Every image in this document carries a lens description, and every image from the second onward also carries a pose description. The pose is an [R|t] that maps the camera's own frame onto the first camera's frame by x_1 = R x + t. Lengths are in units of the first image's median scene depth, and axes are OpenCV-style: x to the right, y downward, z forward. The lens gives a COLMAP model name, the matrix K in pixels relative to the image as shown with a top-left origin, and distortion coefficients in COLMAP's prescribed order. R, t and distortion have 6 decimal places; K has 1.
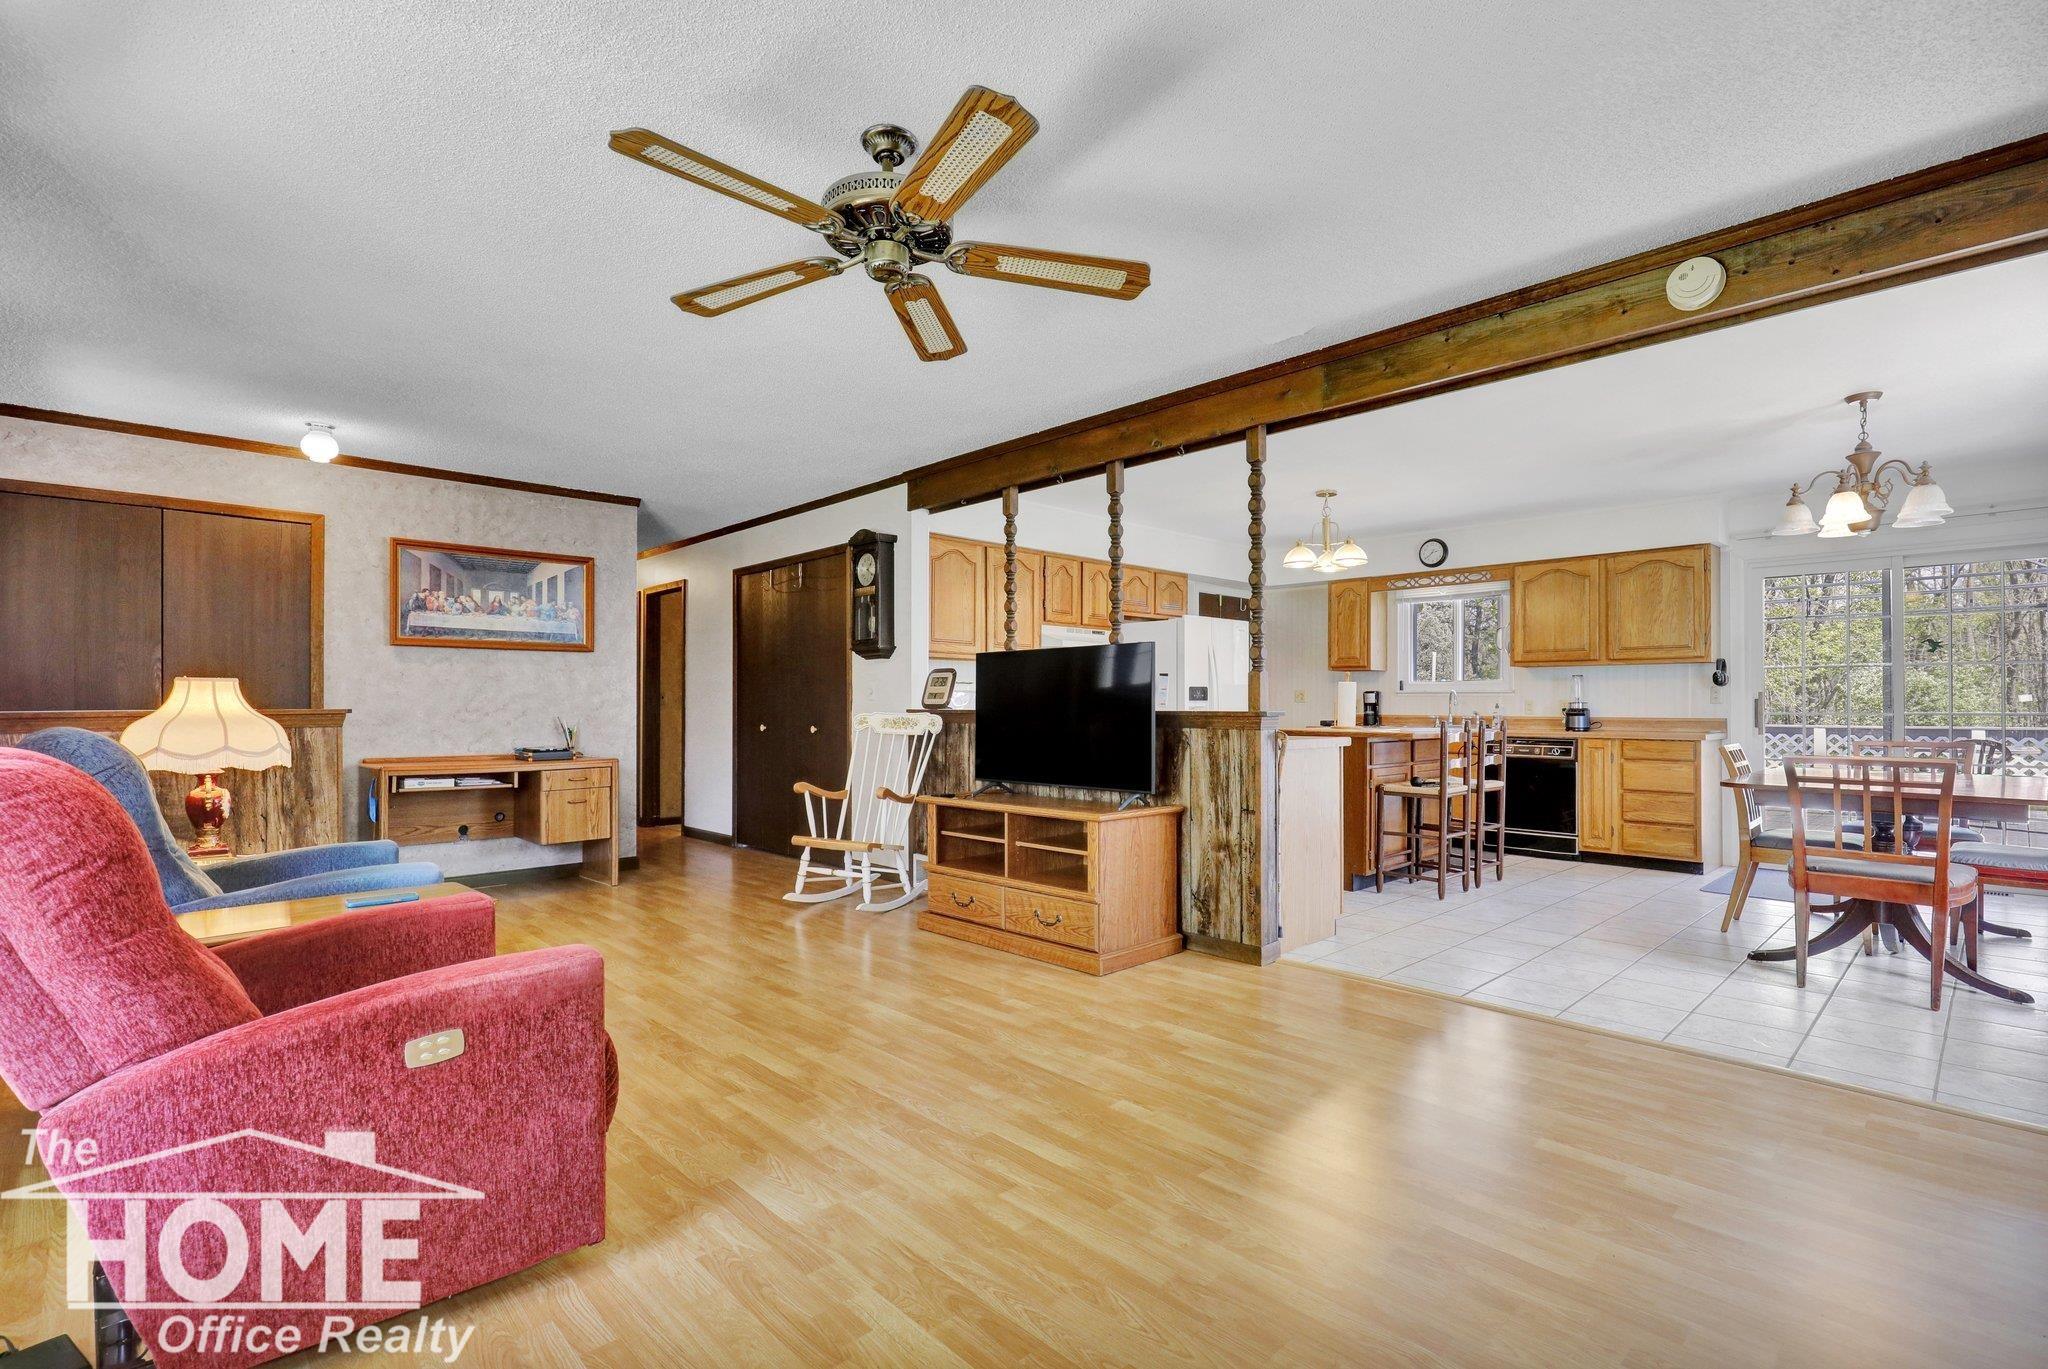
lens RADIAL K [[962.4, 0, 1022.3], [0, 962.4, 694.5], [0, 0, 1]] dist [0.000964, 0.000176]
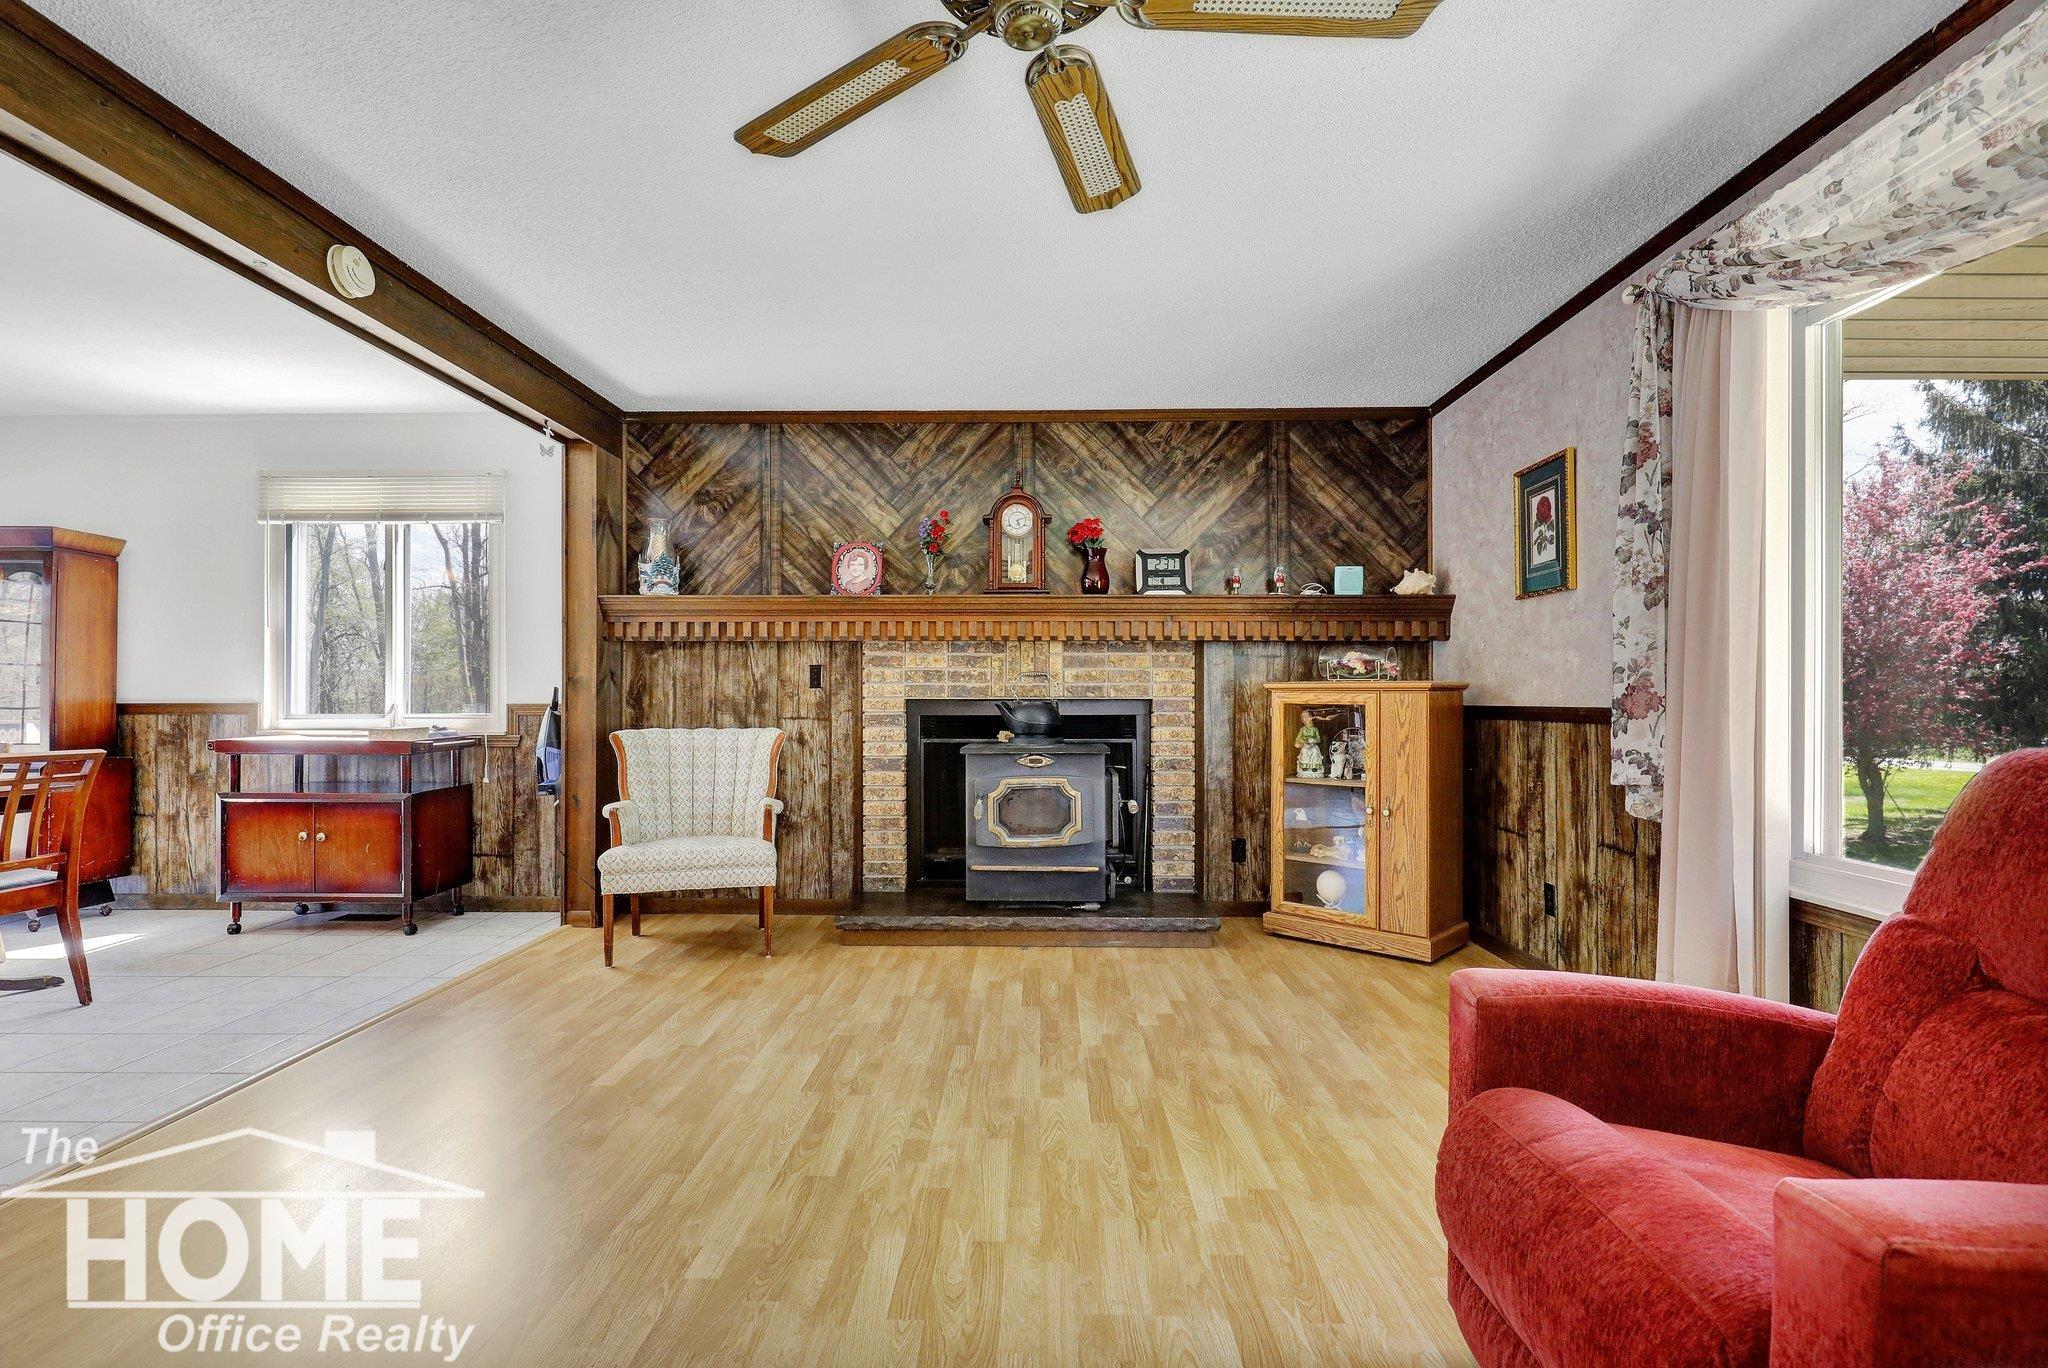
lens RADIAL K [[948.0, 0, 1018.6], [0, 948.0, 696.7], [0, 0, 1]] dist [-0.001682, -0.000329]
pose [[-0.706115, 0.005604, 0.708075, -0.216124], [-0.002555, 0.999942, -0.010462, 0.008976], [-0.708093, -0.009196, -0.706059, 0.531265]]
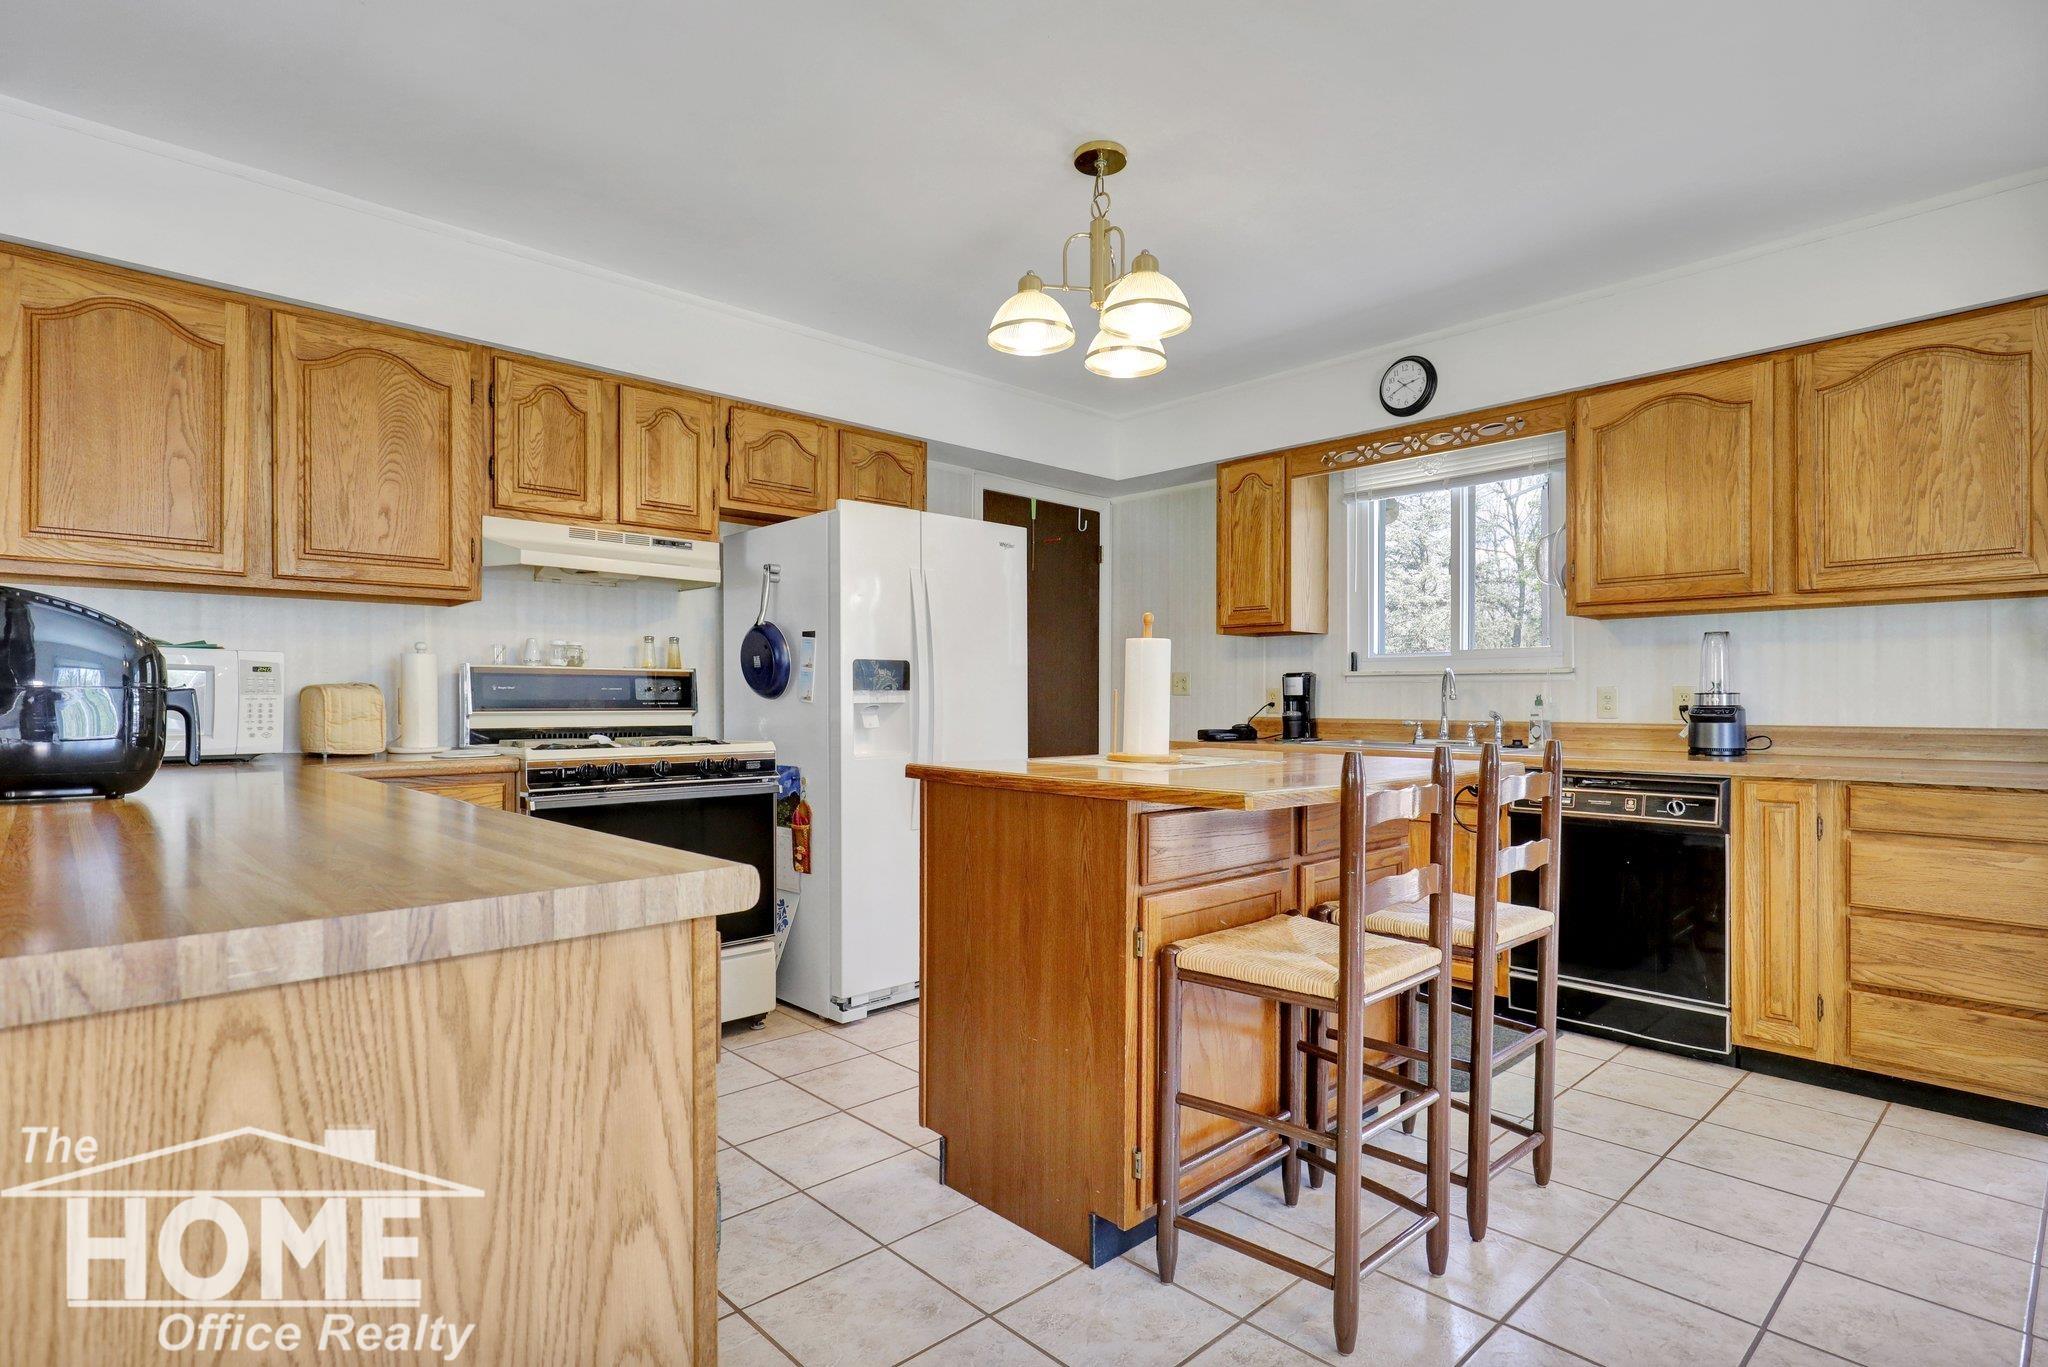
lens RADIAL K [[1031.8, 0, 1021.6], [0, 1031.8, 694.9], [0, 0, 1]] dist [0.002285, -0.000170]
pose [[0.999963, -0.001584, -0.008427, 0.272336], [0.001627, 0.999986, 0.005121, 0.006727], [0.008419, -0.005135, 0.999951, 0.548020]]
